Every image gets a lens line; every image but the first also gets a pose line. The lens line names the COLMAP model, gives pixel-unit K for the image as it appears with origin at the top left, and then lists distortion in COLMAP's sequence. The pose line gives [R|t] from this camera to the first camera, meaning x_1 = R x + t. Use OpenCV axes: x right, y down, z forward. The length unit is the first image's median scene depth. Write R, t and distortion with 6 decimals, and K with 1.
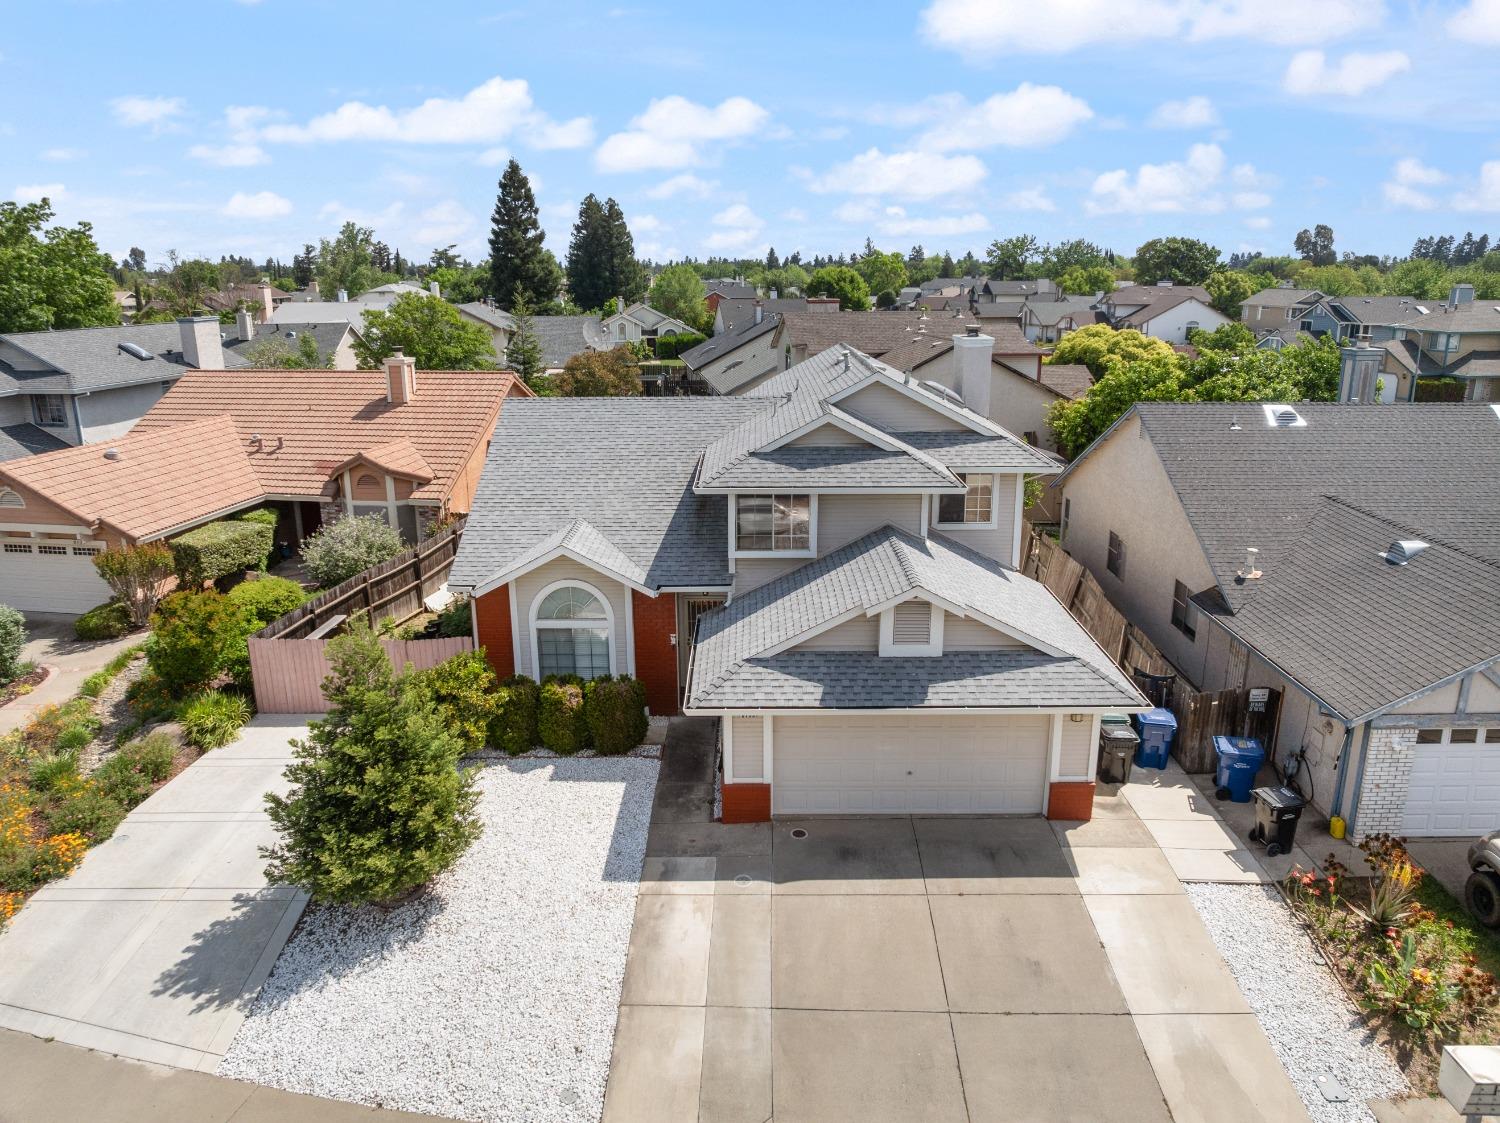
lens RADIAL K [[1054.2, 0, 751.8], [0, 1054.2, 559.2], [0, 0, 1]] dist [-0.041843, 0.005369]
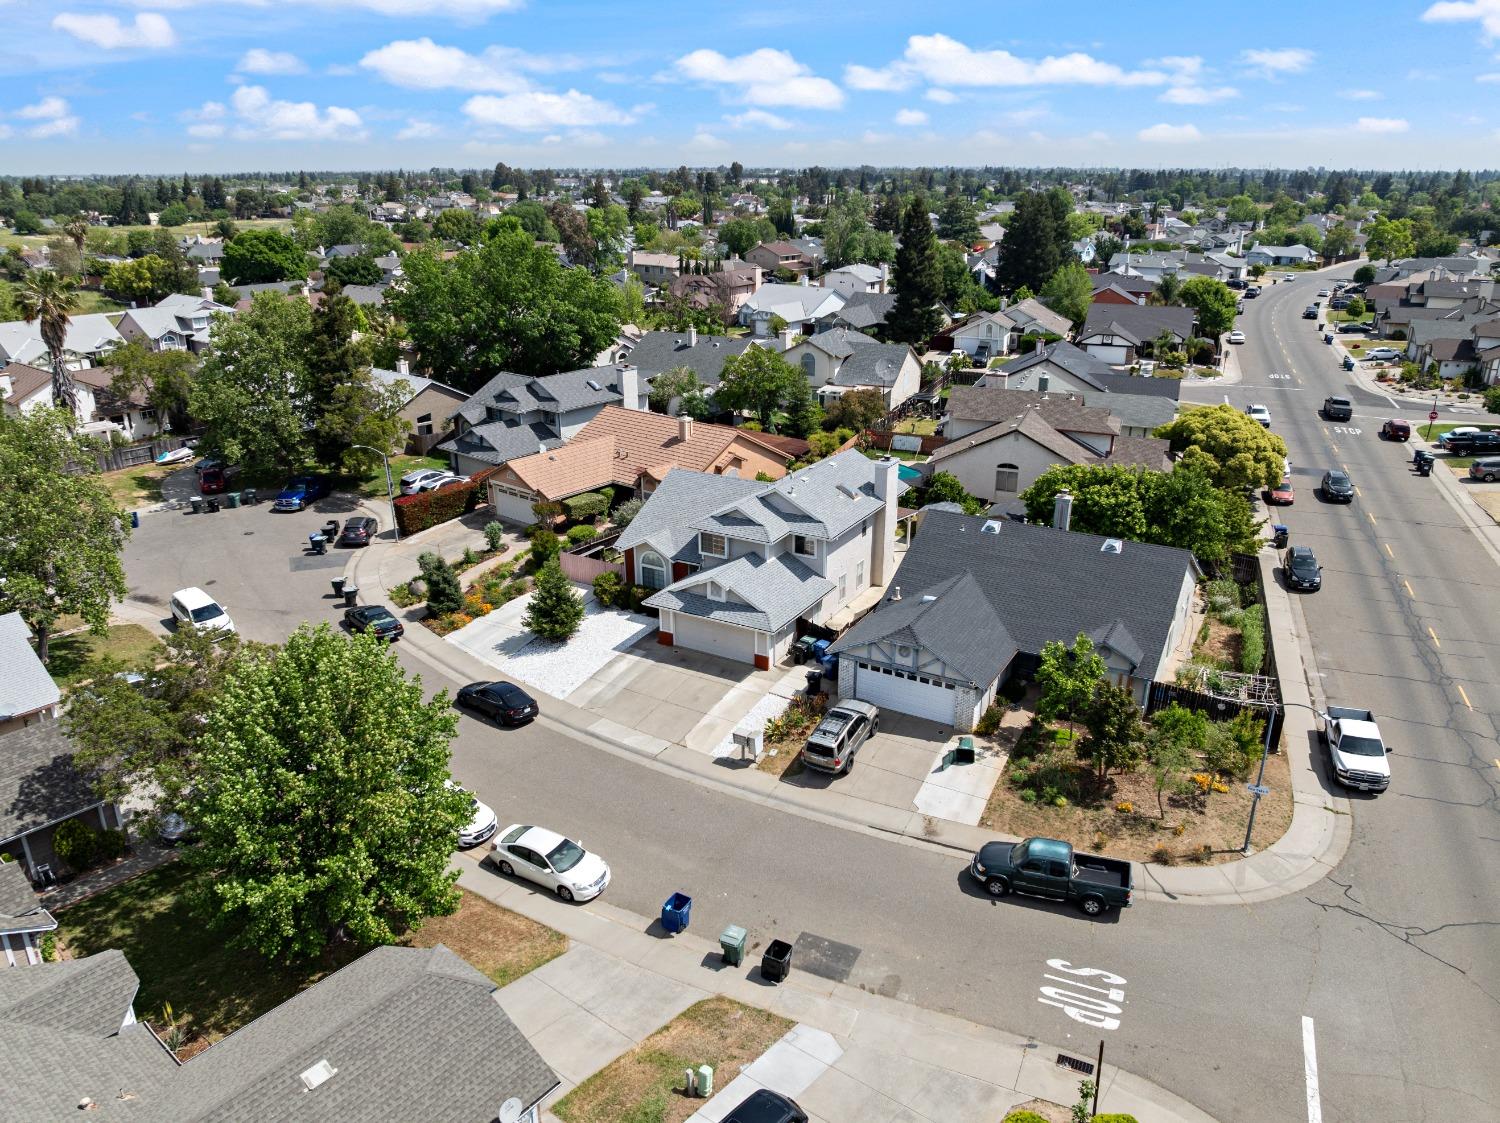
lens RADIAL K [[1054.2, 0, 751.8], [0, 1054.2, 559.2], [0, 0, 1]] dist [-0.041843, 0.005369]
pose [[0.868832, 0.175575, -0.462930, 1.297169], [-0.133443, 0.983451, 0.122545, -0.323159], [0.476785, -0.044696, 0.877883, -1.246838]]
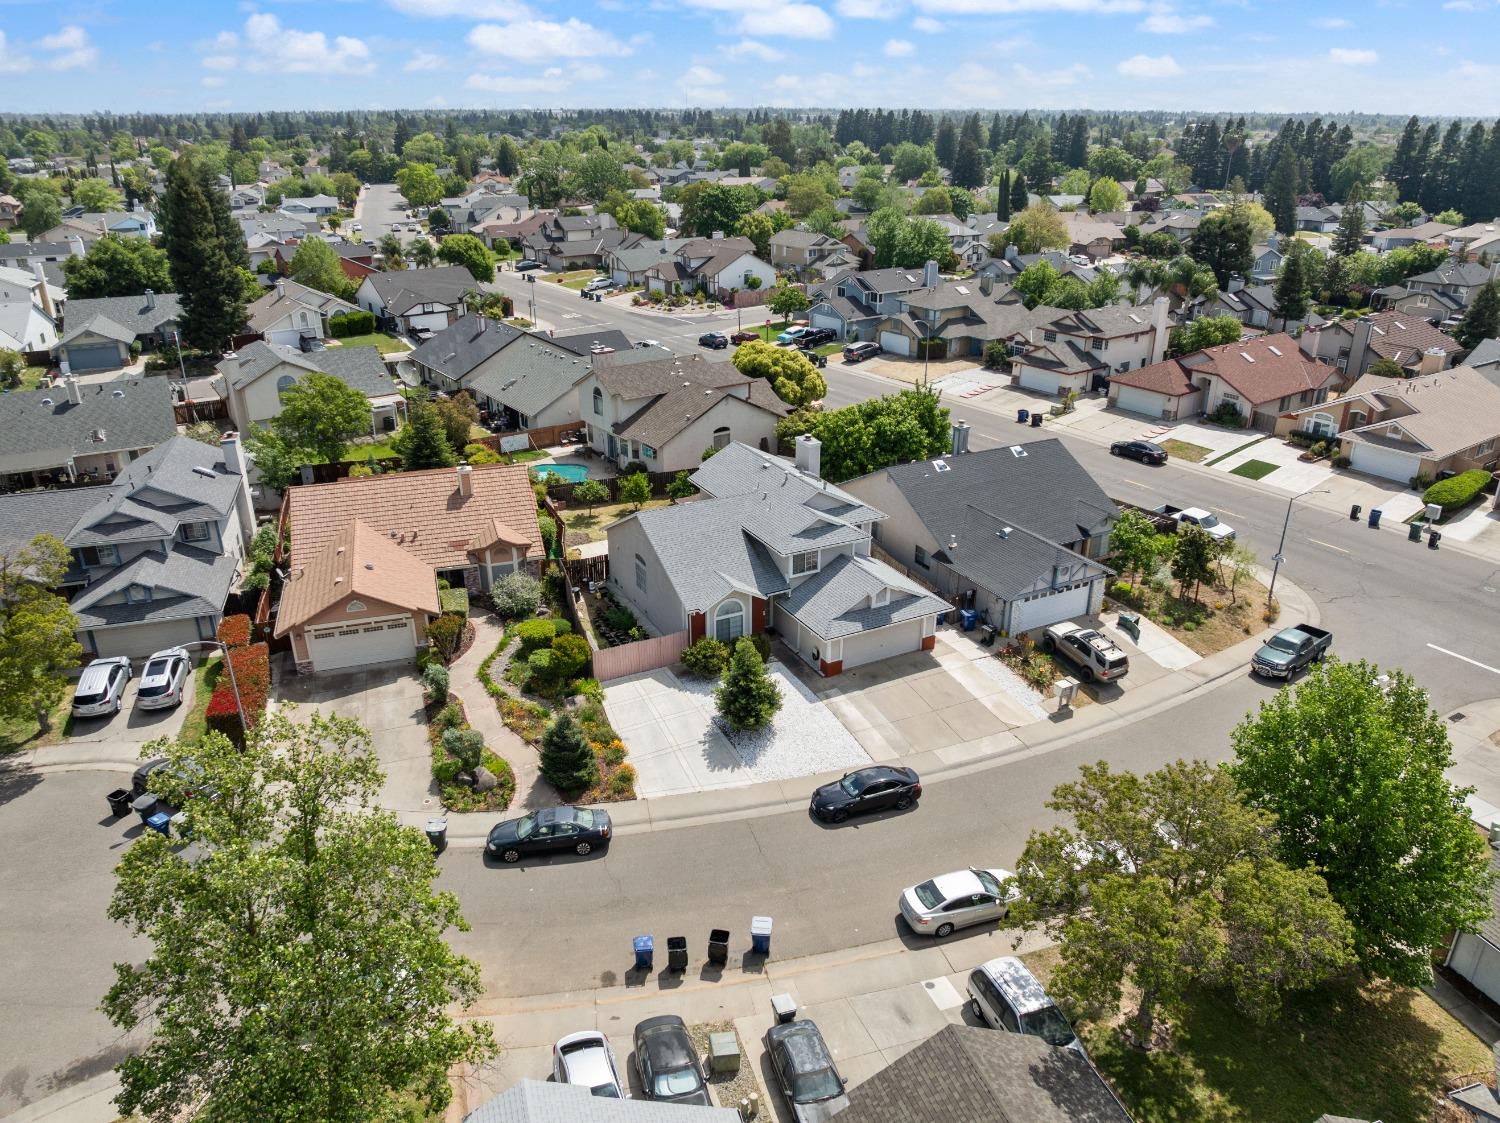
lens RADIAL K [[1054.2, 0, 751.8], [0, 1054.2, 559.2], [0, 0, 1]] dist [-0.041843, 0.005369]
pose [[0.883297, -0.180045, 0.432863, -1.150524], [0.119766, 0.979338, 0.162951, -0.453286], [-0.453258, -0.092092, 0.886610, -1.150986]]
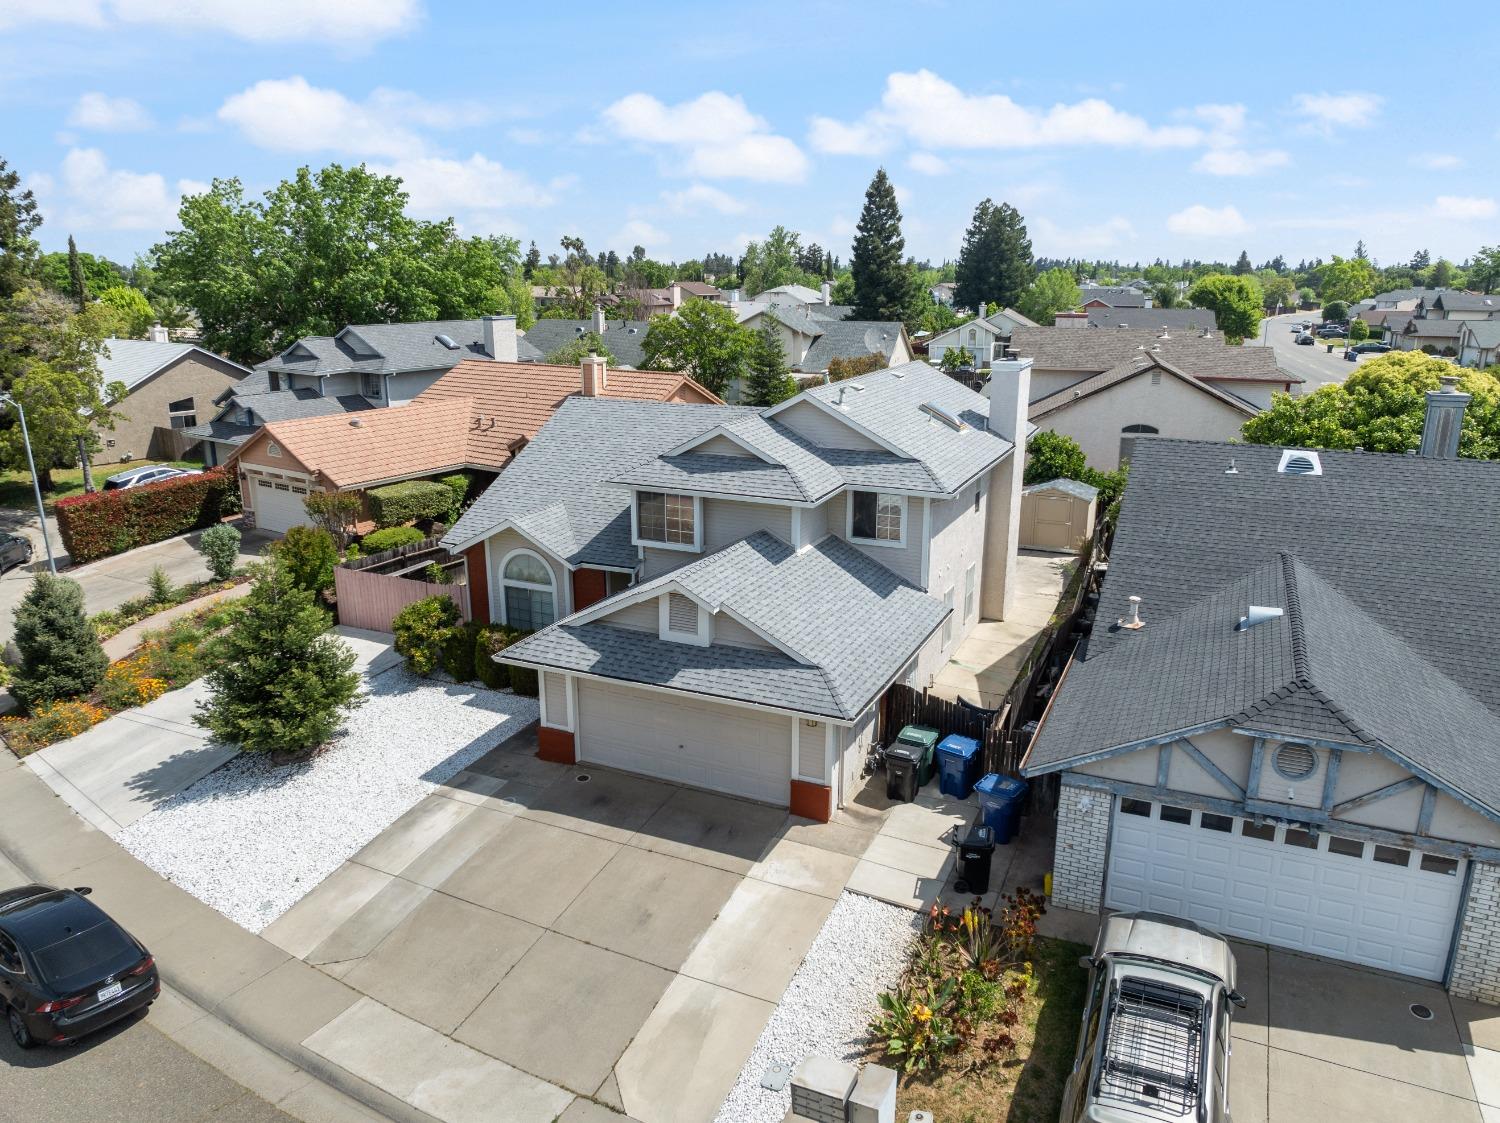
lens RADIAL K [[1054.2, 0, 751.8], [0, 1054.2, 559.2], [0, 0, 1]] dist [-0.041843, 0.005369]
pose [[0.910340, 0.114972, -0.397570, 0.545091], [-0.114959, 0.993081, 0.023957, -0.027253], [0.397574, 0.023896, 0.917259, -0.009988]]
